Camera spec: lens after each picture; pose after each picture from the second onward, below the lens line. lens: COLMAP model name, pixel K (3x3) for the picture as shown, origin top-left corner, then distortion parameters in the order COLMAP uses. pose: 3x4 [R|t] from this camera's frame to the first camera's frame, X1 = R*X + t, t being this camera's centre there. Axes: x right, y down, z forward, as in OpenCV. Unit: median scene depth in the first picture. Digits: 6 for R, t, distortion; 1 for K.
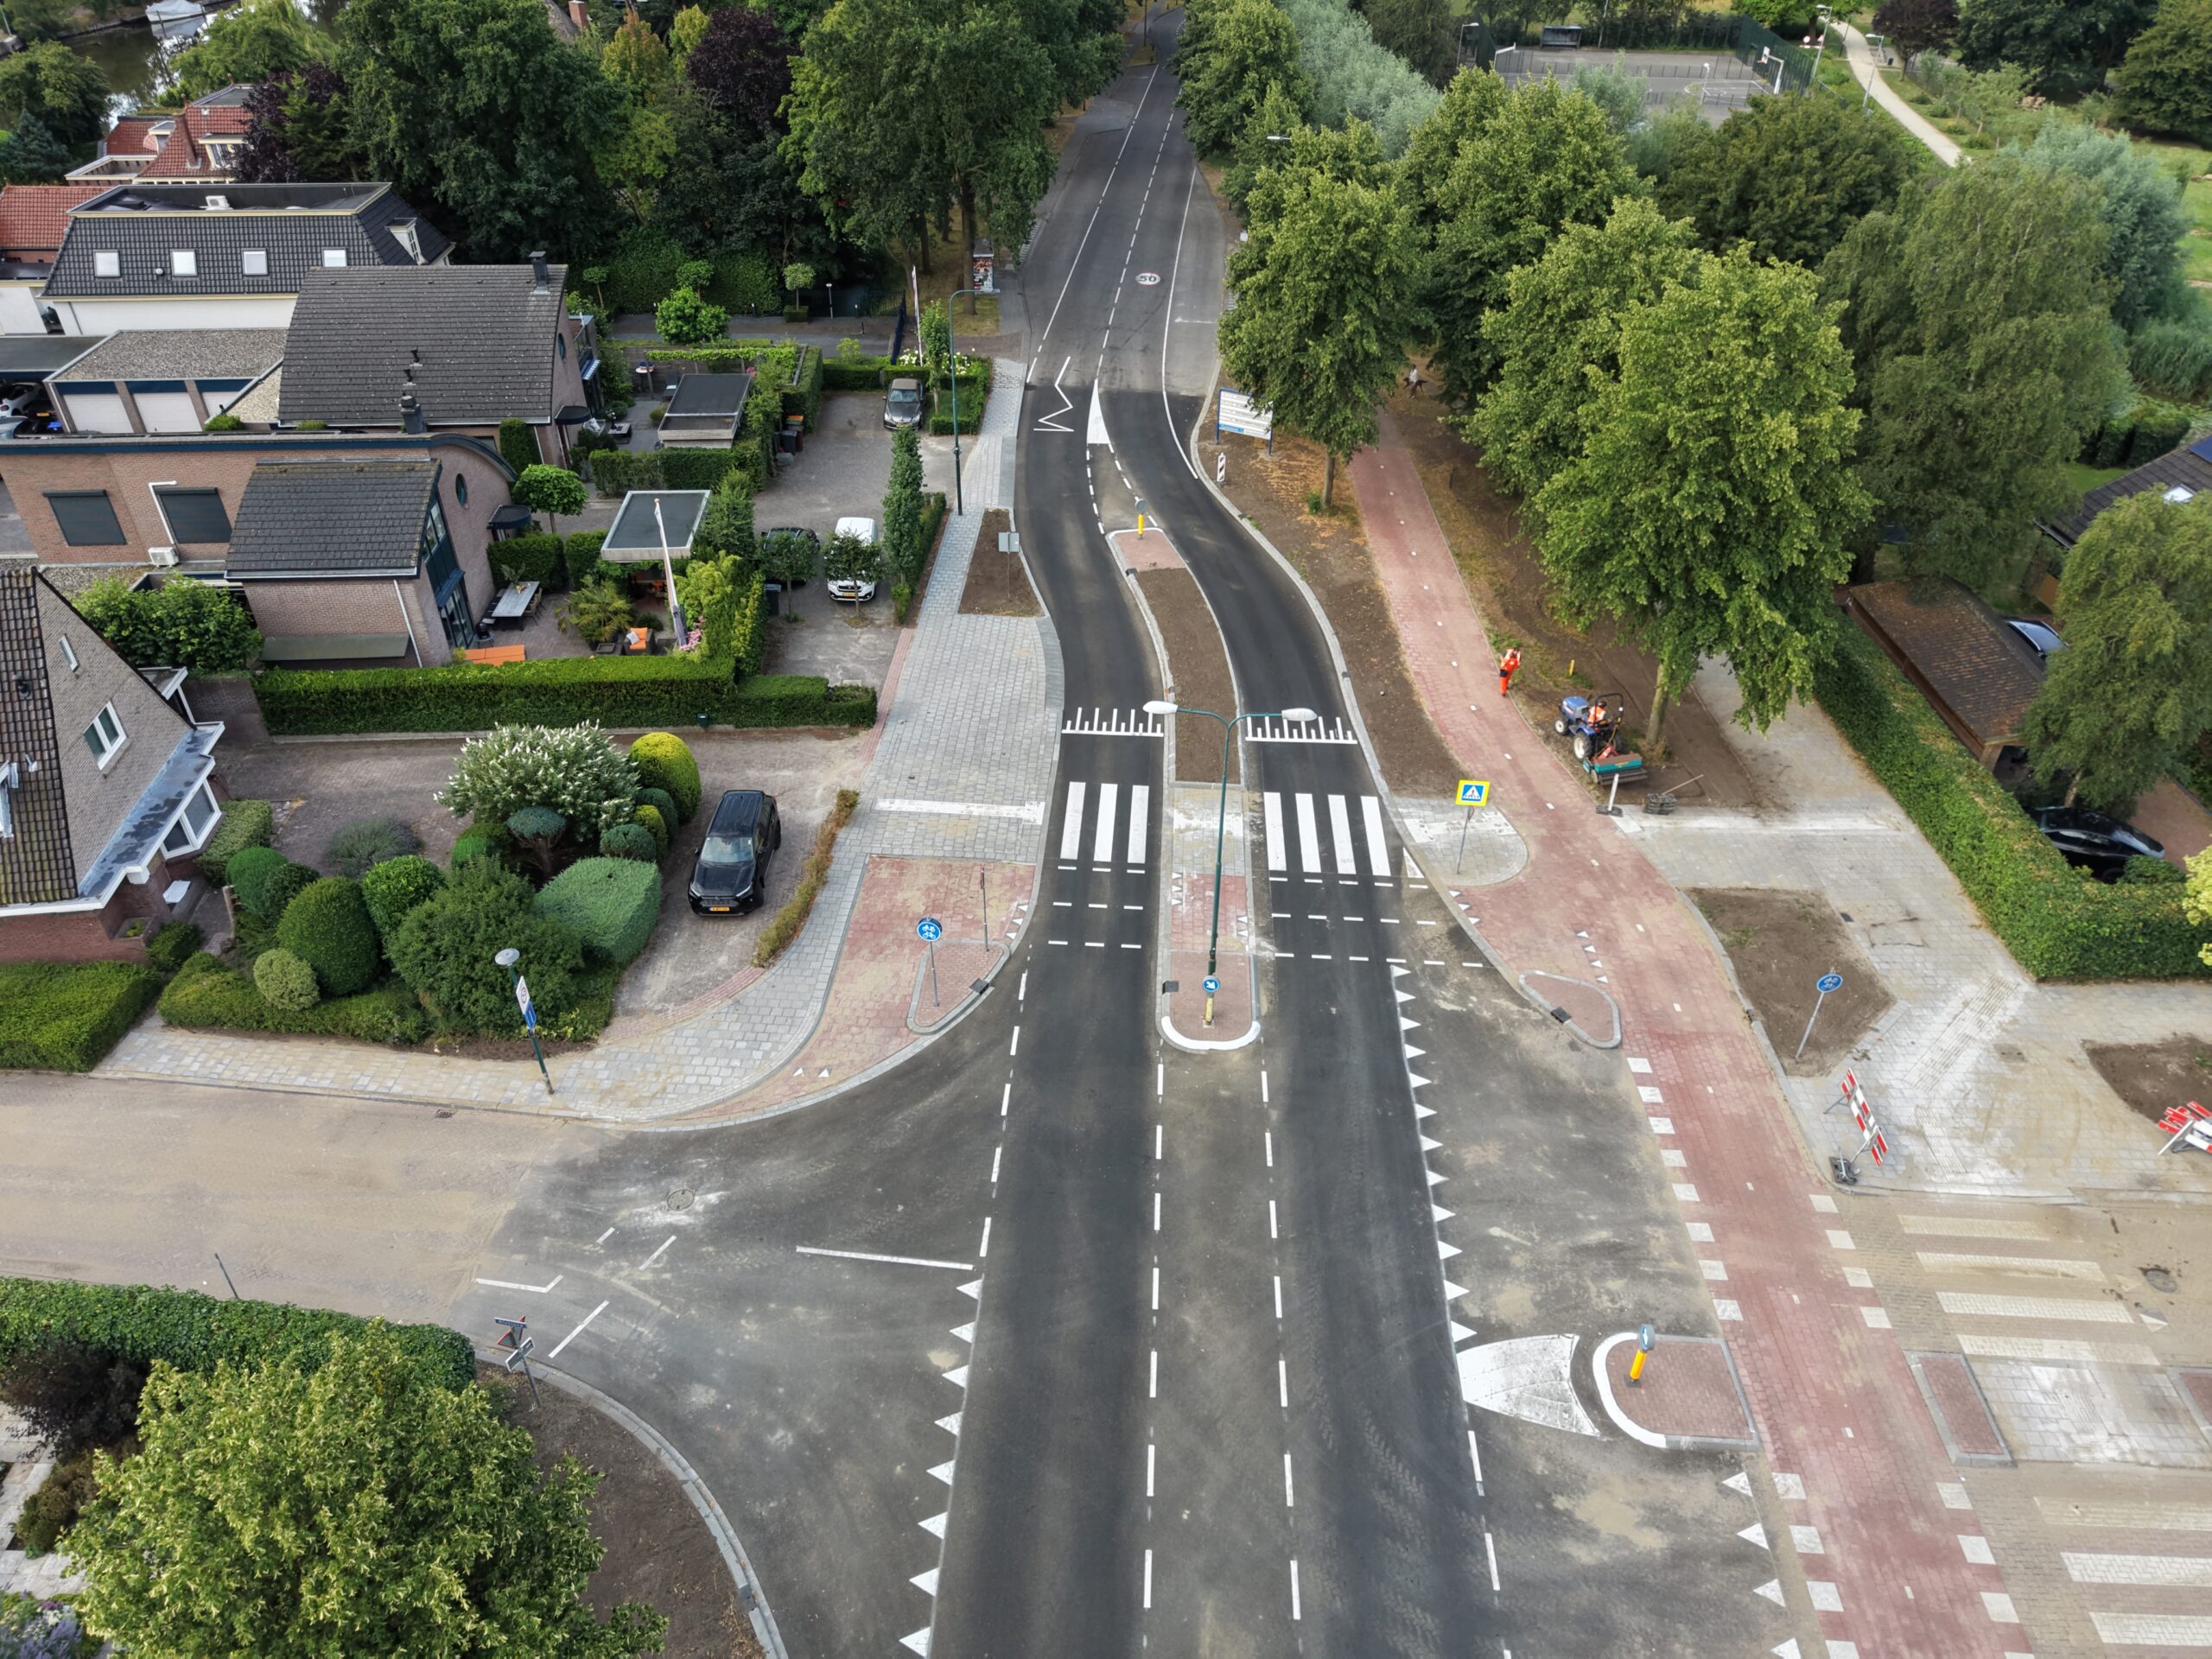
lens RADIAL K [[1474.0, 0, 1103.1], [0, 1474.0, 824.6], [0, 0, 1]] dist [0.038115, -0.042048]
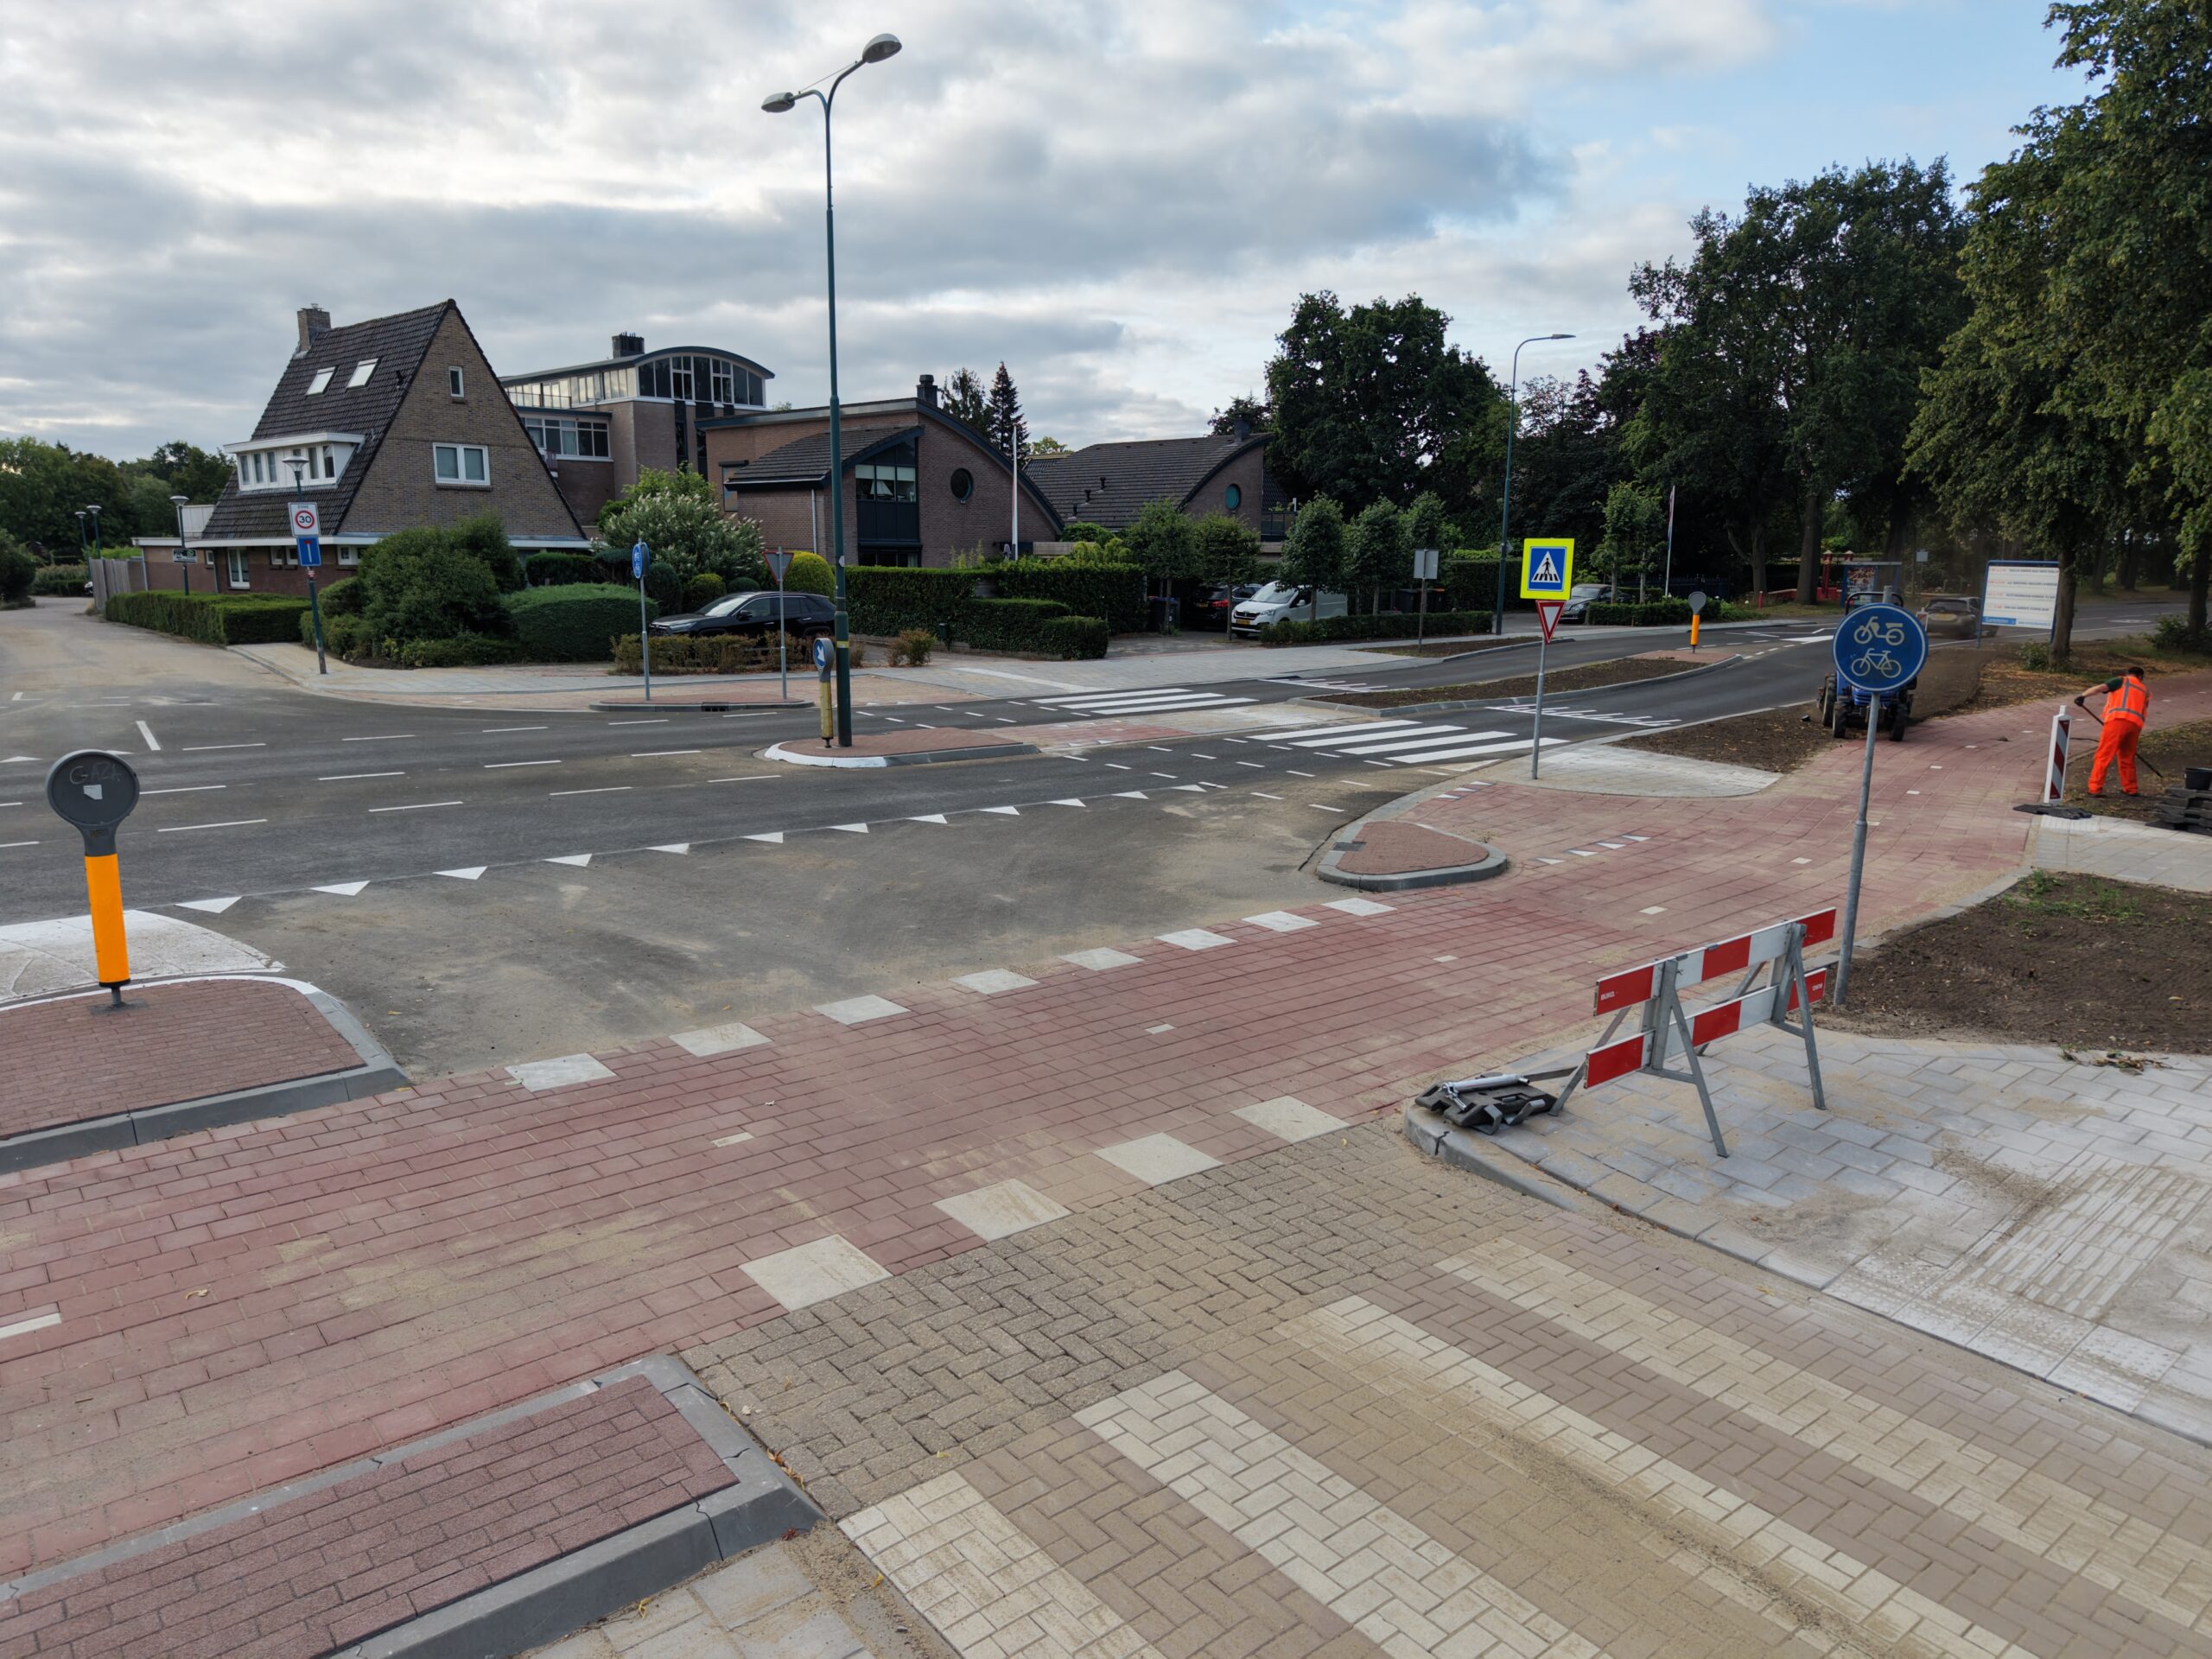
lens RADIAL K [[1474.0, 0, 1103.1], [0, 1474.0, 824.6], [0, 0, 1]] dist [0.038115, -0.042048]
pose [[0.670945, 0.133637, -0.729365, 0.510778], [-0.434525, 0.867900, -0.240701, 0.227922], [0.600850, 0.478424, 0.640382, 0.632693]]
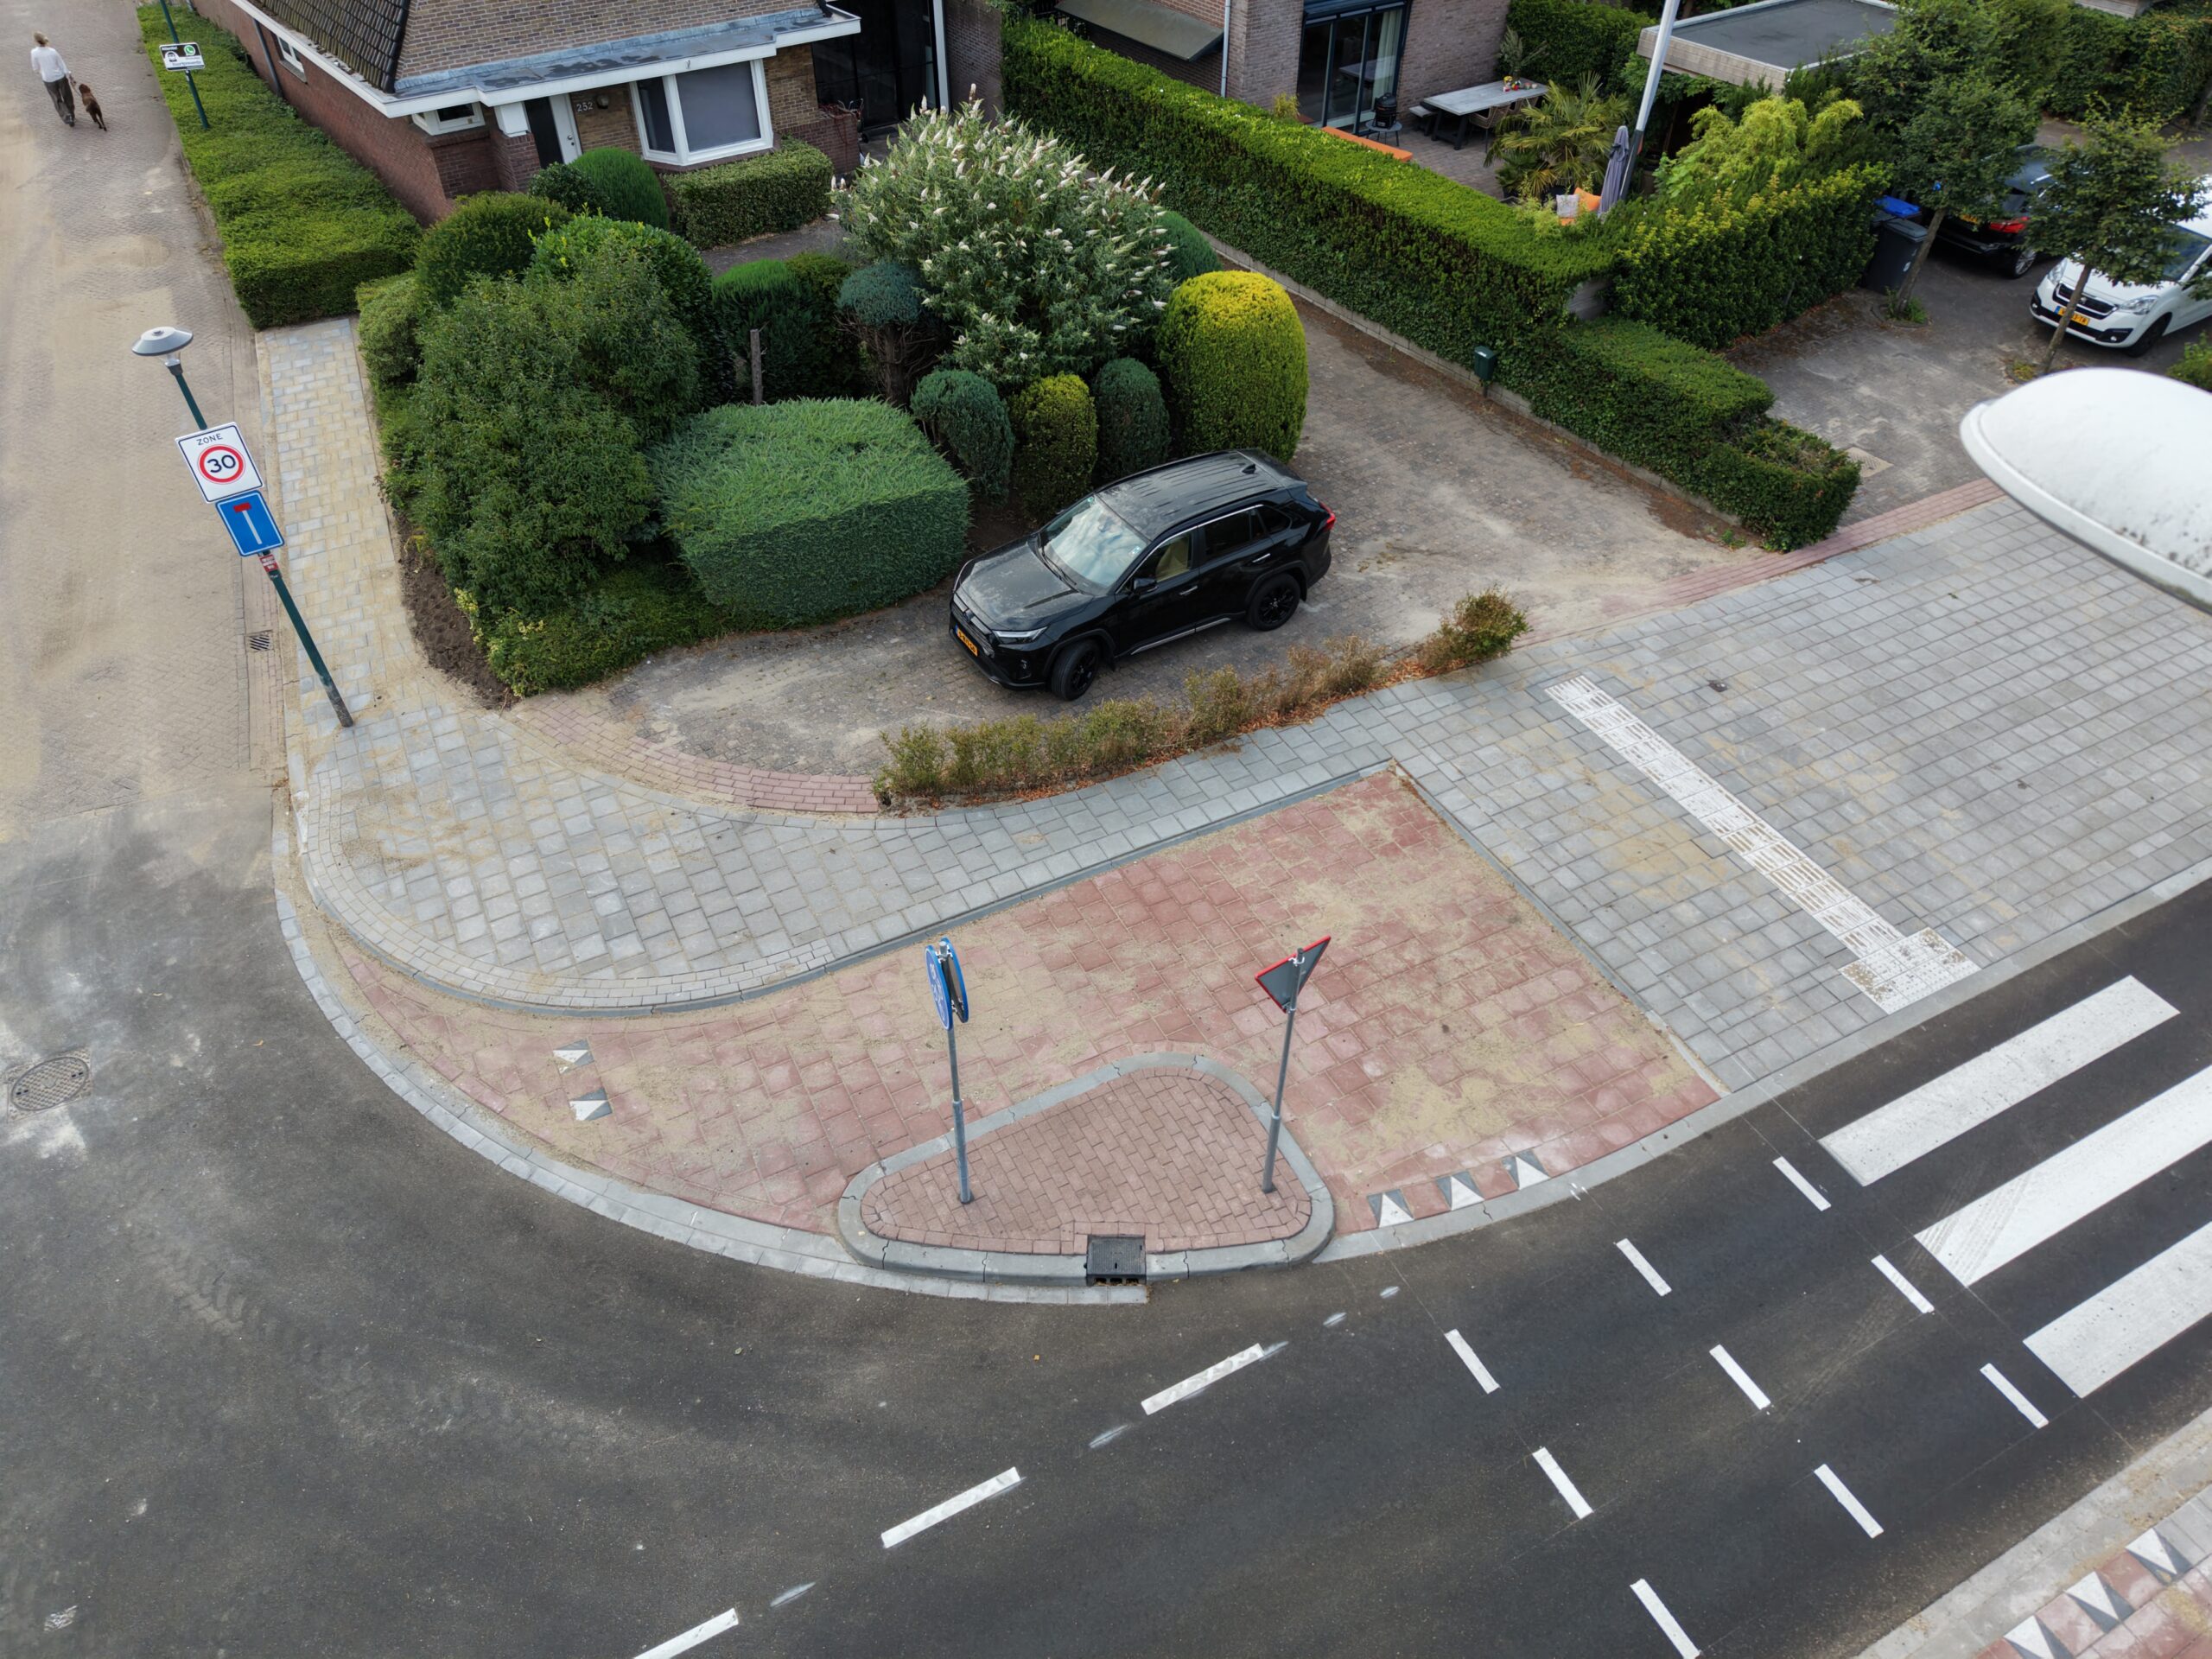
lens RADIAL K [[1465.5, 0, 1099.1], [0, 1465.5, 835.7], [0, 0, 1]] dist [0.051700, -0.059362]
pose [[0.508355, 0.578422, -0.637968, 0.049523], [-0.502235, 0.800935, 0.325980, -0.049030], [0.699525, 0.154696, 0.697663, 0.712862]]
